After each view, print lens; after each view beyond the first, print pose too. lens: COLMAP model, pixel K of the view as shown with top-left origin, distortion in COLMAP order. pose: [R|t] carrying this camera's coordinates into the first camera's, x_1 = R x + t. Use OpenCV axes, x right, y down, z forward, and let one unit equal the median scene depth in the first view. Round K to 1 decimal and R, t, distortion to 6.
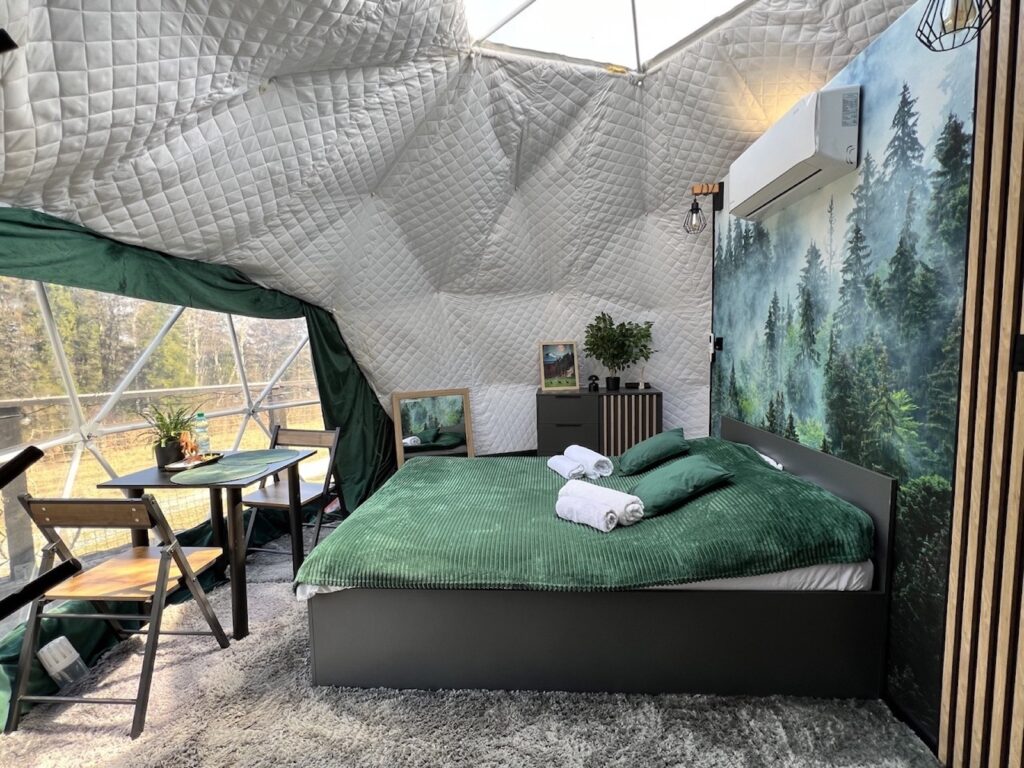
lens RADIAL K [[451.7, 0, 512.5], [0, 451.7, 381.8], [0, 0, 1]] dist [-0.000065, 0.000111]
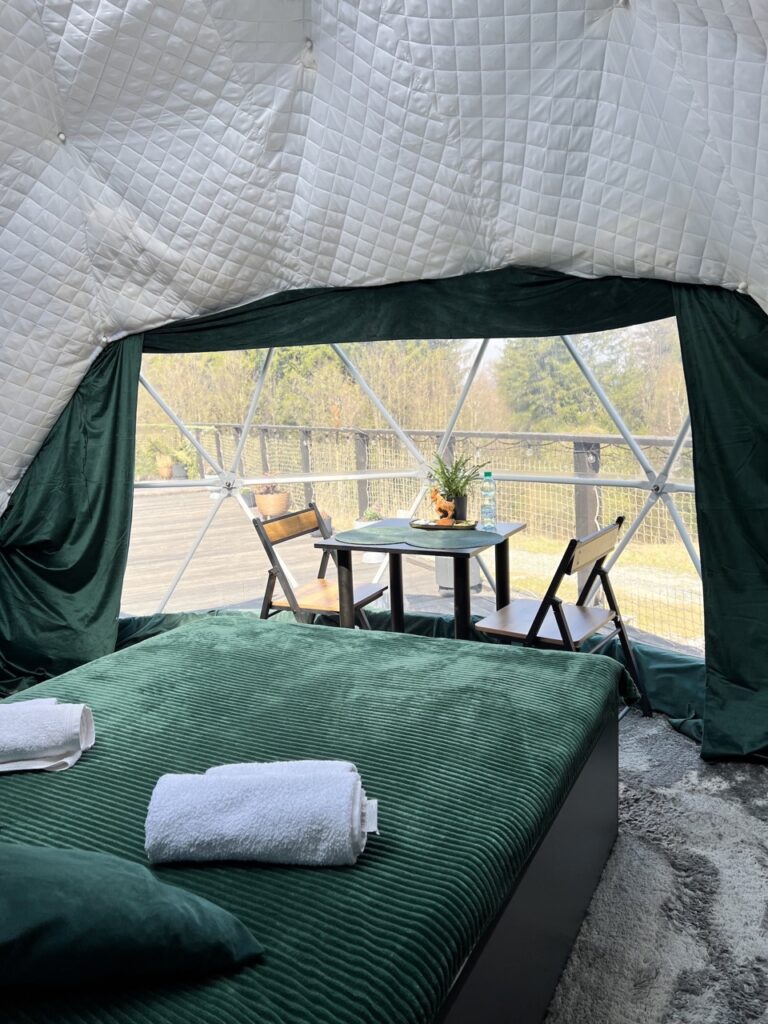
lens RADIAL K [[760.3, 0, 385.0], [0, 760.3, 516.1], [0, 0, 1]] dist [0.000466, -0.002818]
pose [[-0.411393, 0.176249, -0.894255, 0.597942], [-0.021054, 0.979026, 0.202642, -0.123101], [0.911215, 0.102193, -0.399054, 1.433881]]
